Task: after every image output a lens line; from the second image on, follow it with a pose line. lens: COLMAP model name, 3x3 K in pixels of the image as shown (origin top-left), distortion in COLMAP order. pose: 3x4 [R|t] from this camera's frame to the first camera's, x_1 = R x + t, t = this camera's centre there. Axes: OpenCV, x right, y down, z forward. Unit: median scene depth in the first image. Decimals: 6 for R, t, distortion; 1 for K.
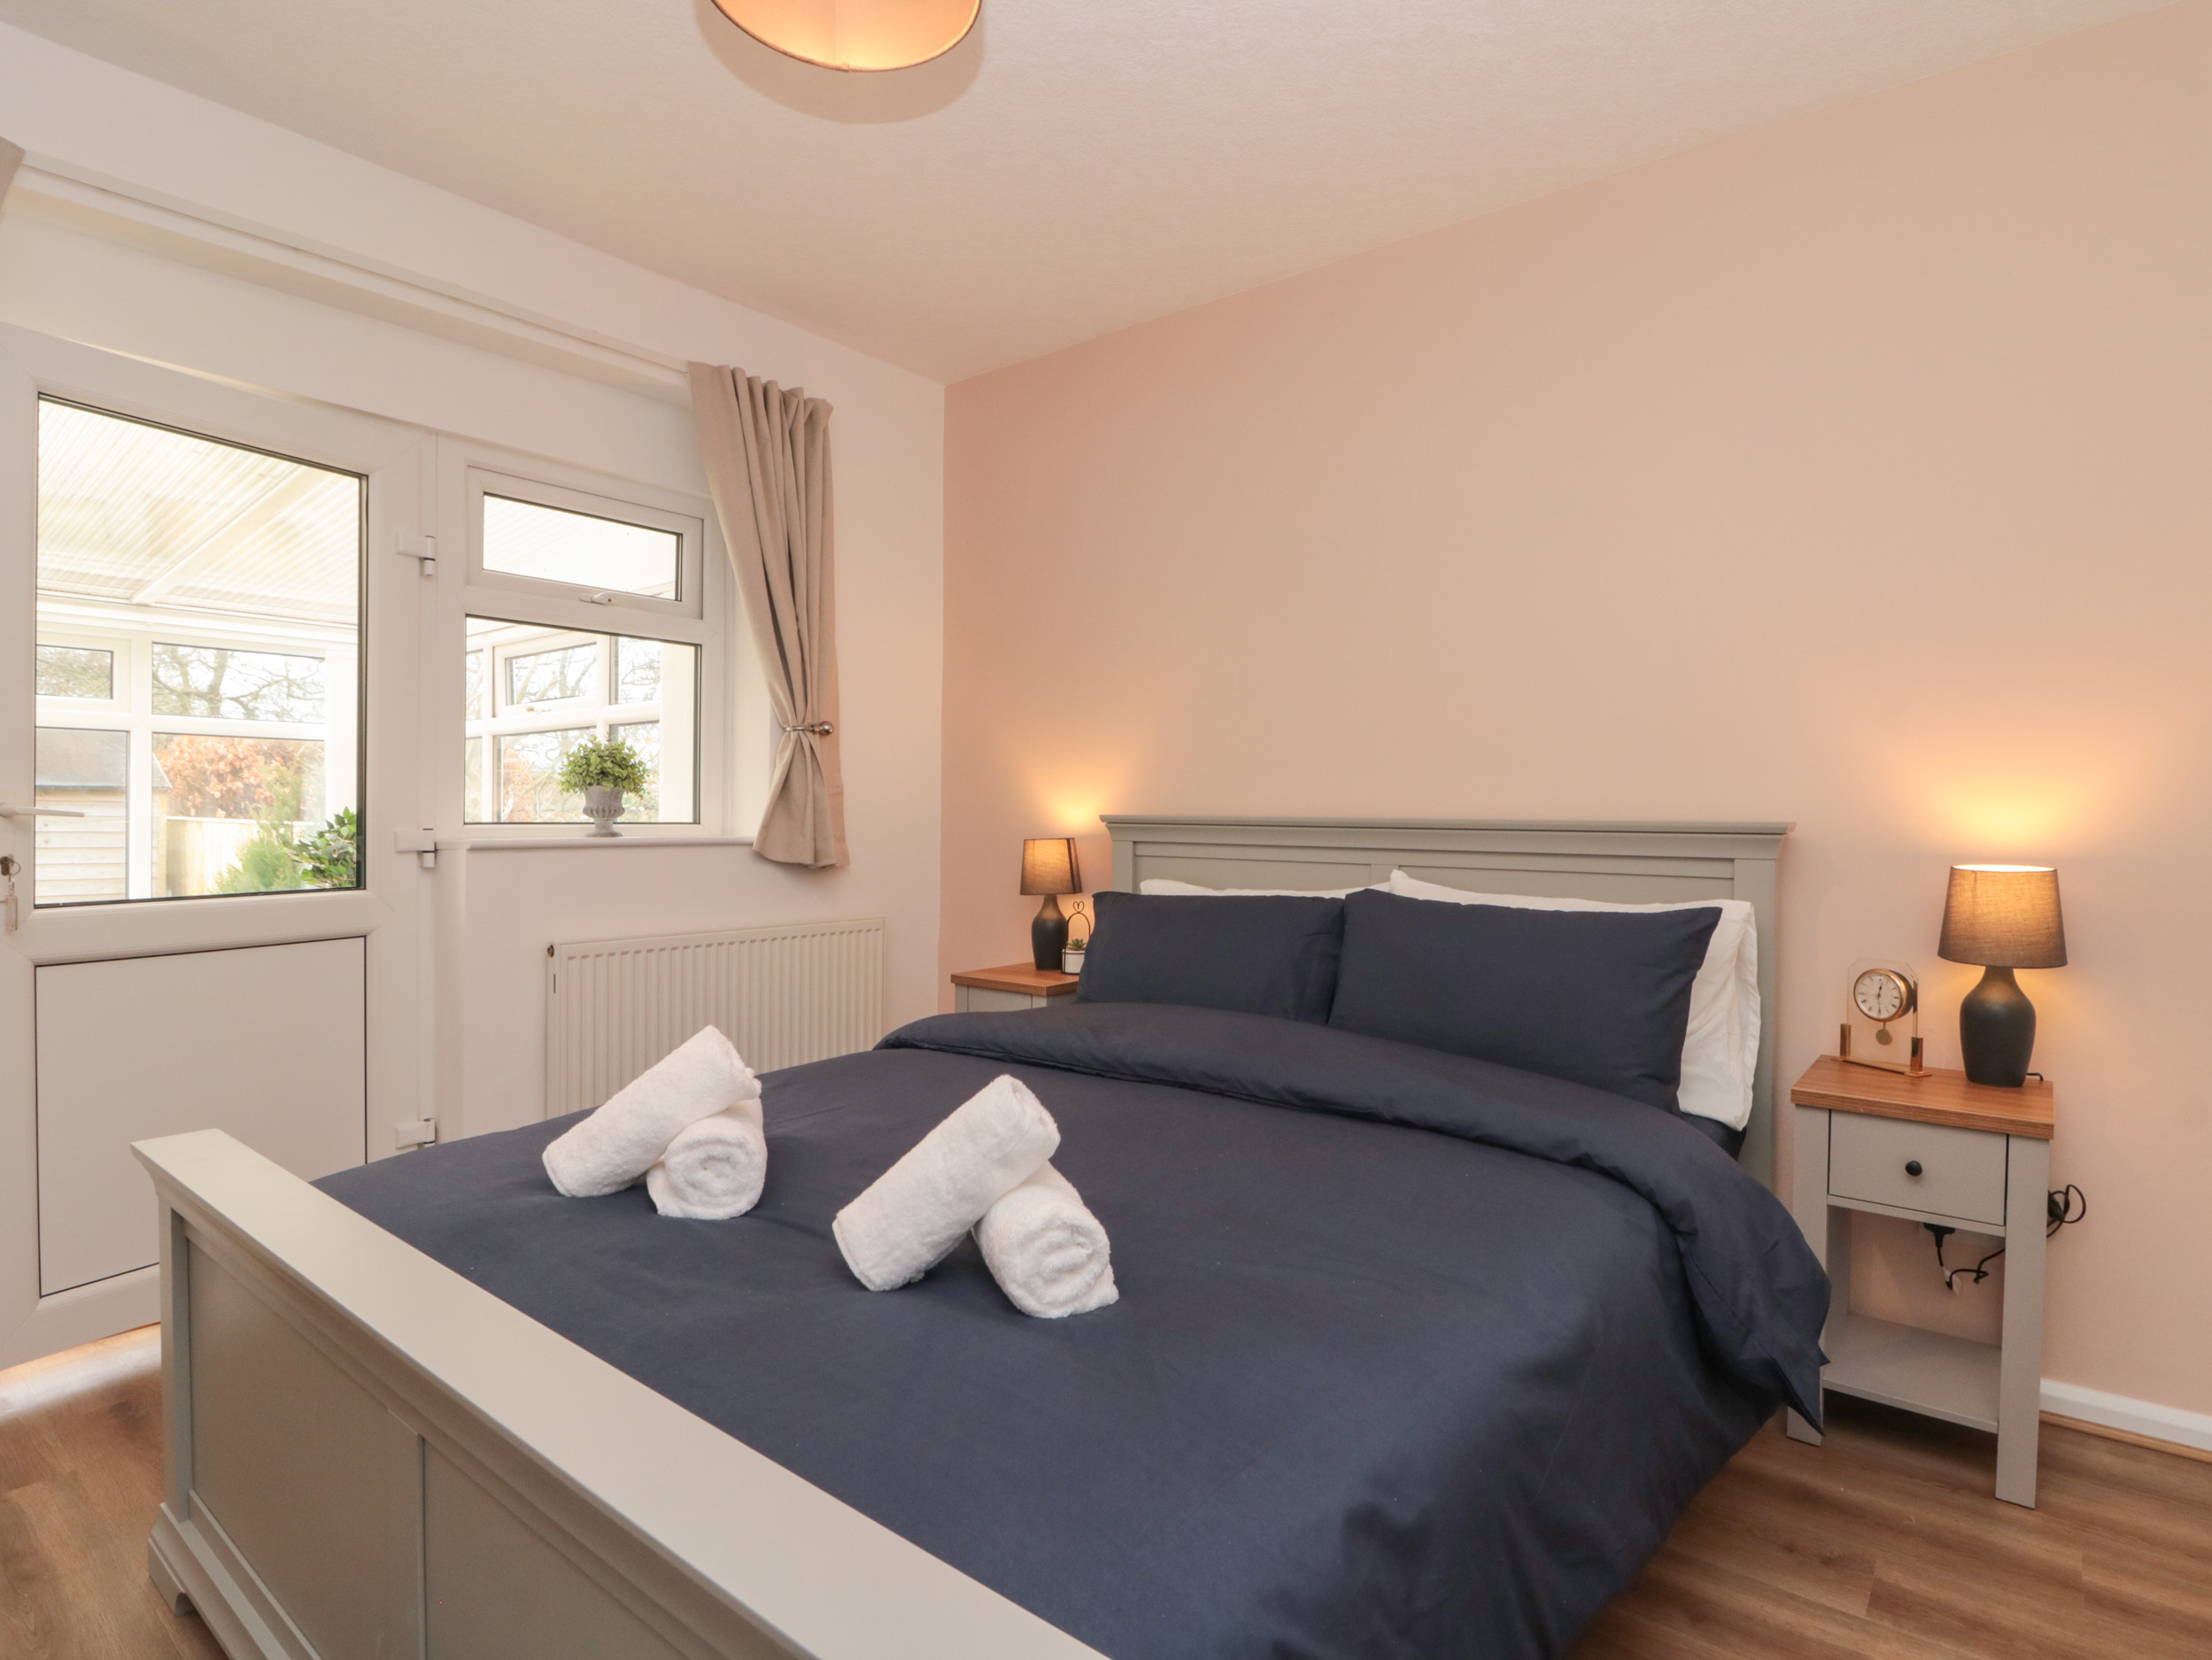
lens RADIAL K [[1158.7, 0, 1106.0], [0, 1158.7, 830.0], [0, 0, 1]] dist [0.001753, -0.016529]
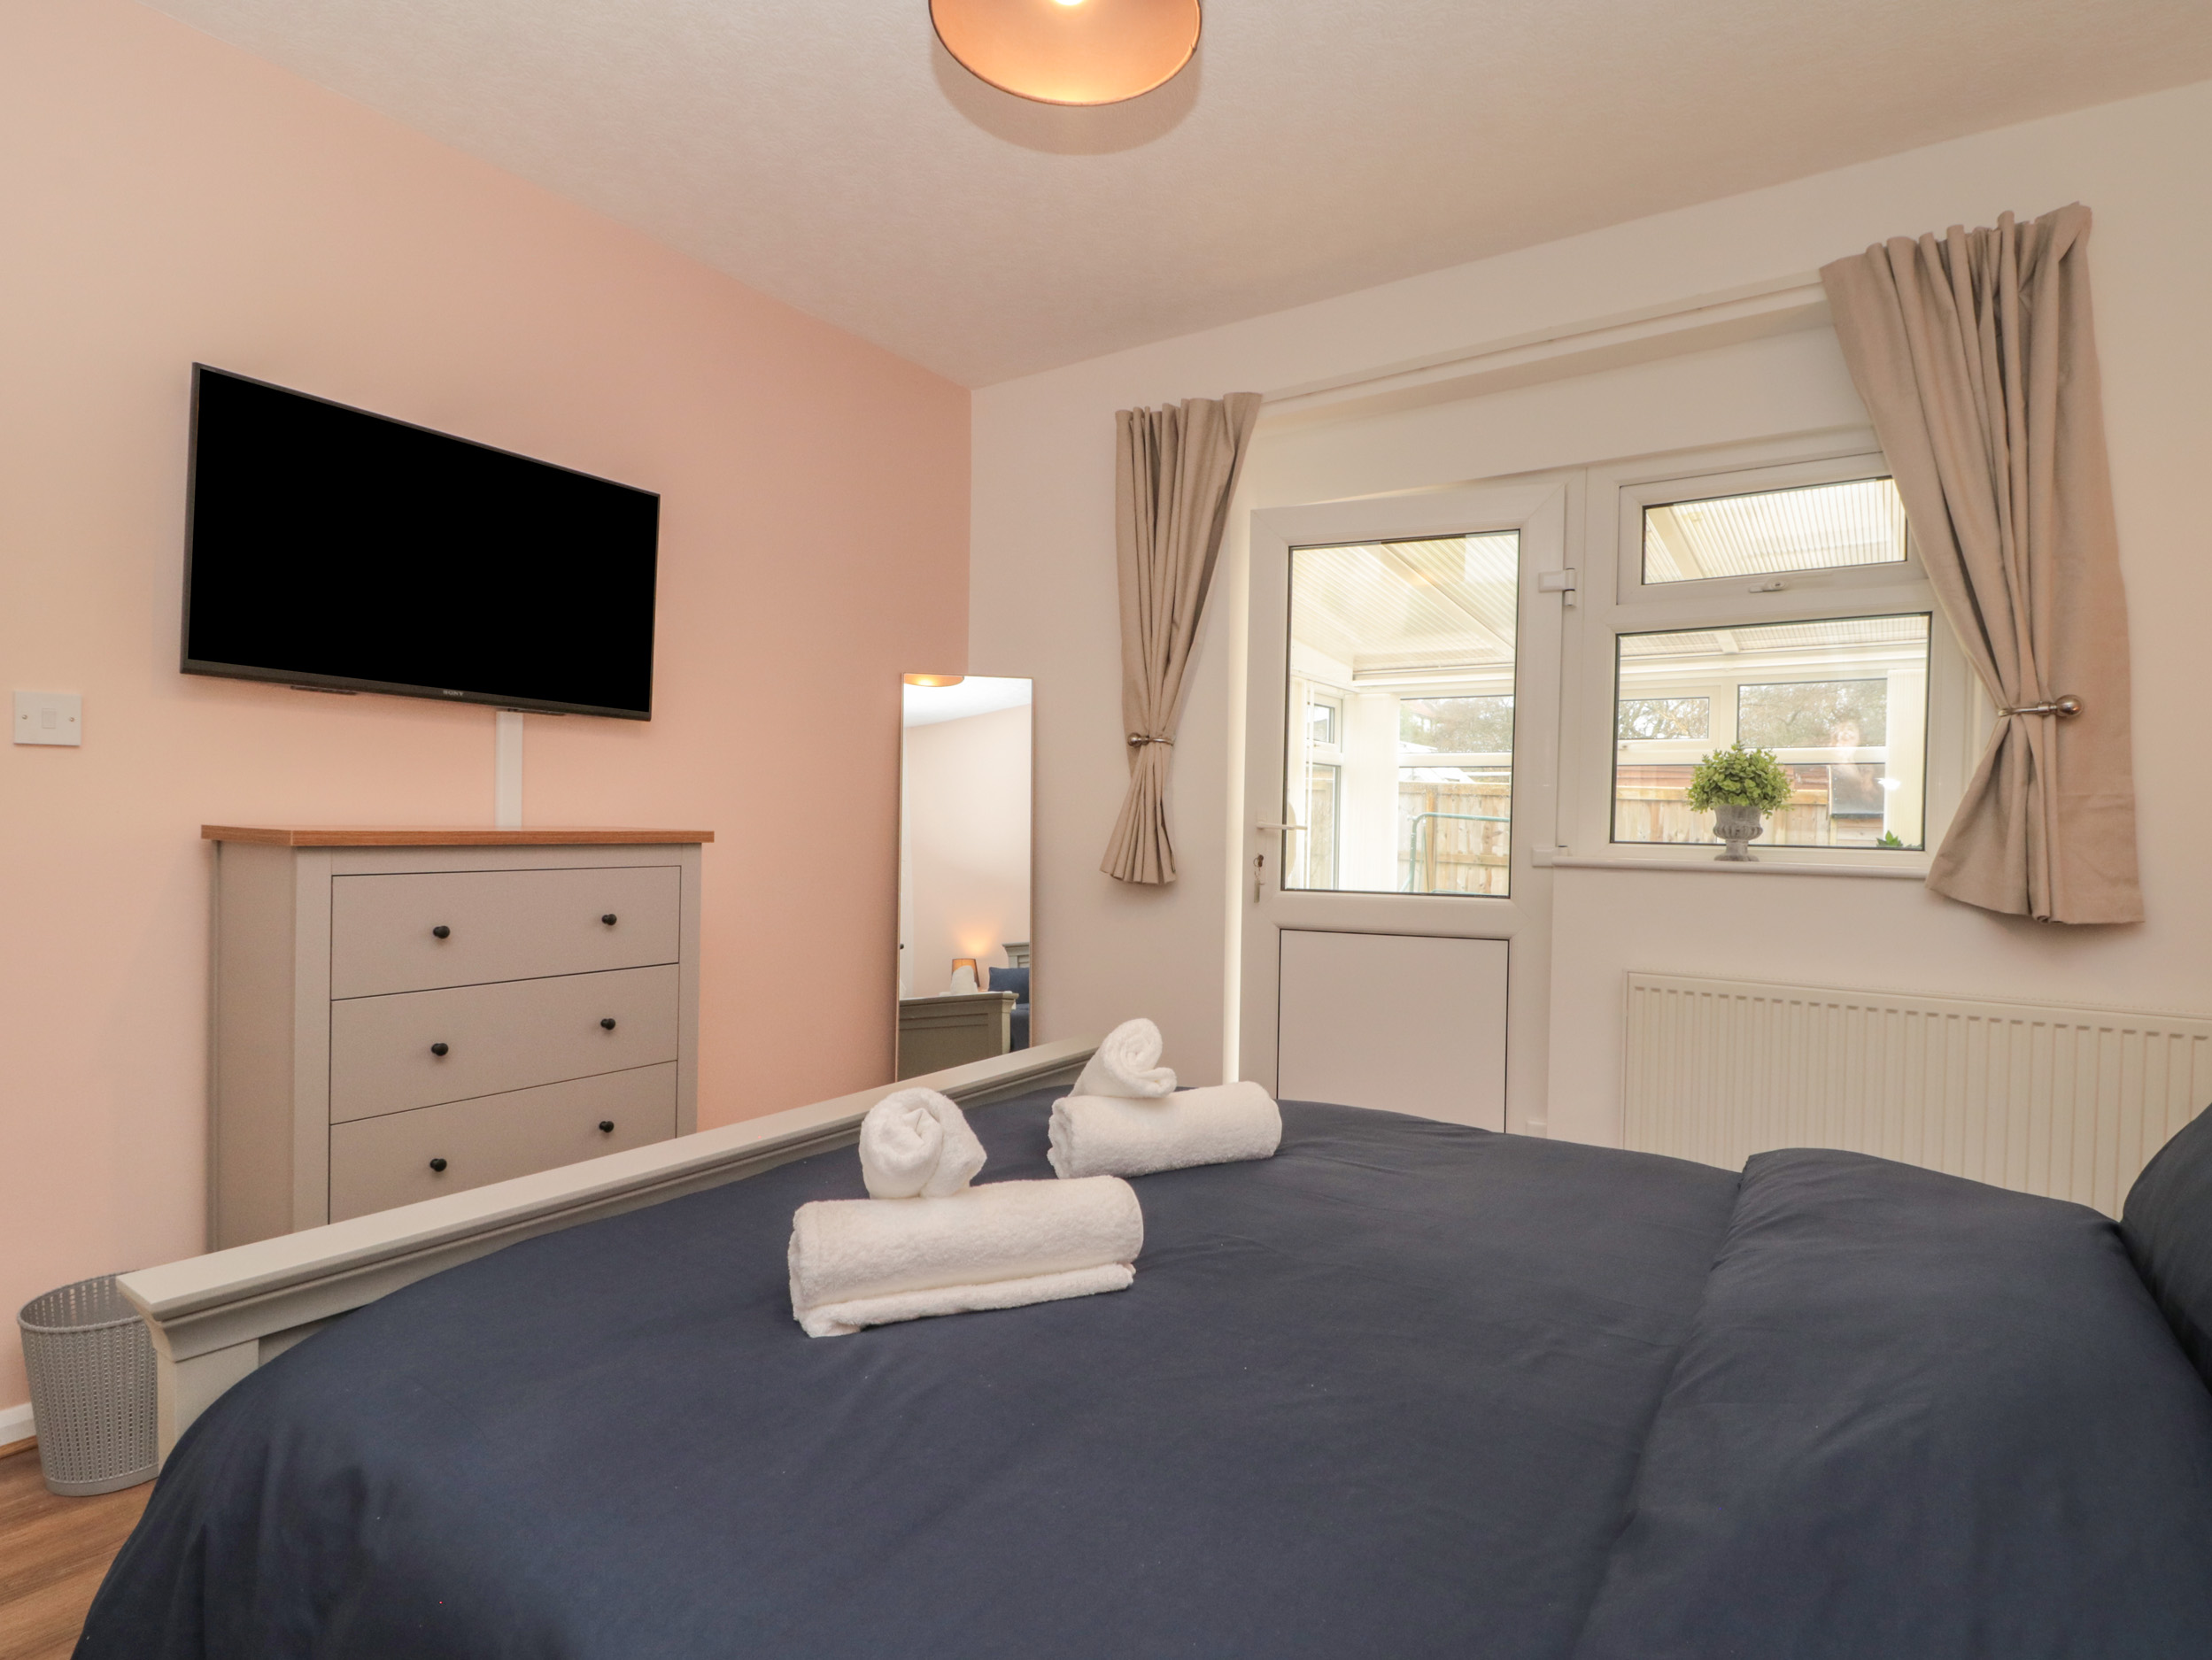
lens RADIAL K [[1158.7, 0, 1106.0], [0, 1158.7, 830.0], [0, 0, 1]] dist [0.001753, -0.016529]
pose [[0.081716, 0.001411, -0.996655, 0.388007], [-0.030382, 0.999538, -0.001076, -0.001958], [0.996193, 0.030368, 0.081721, 0.451359]]
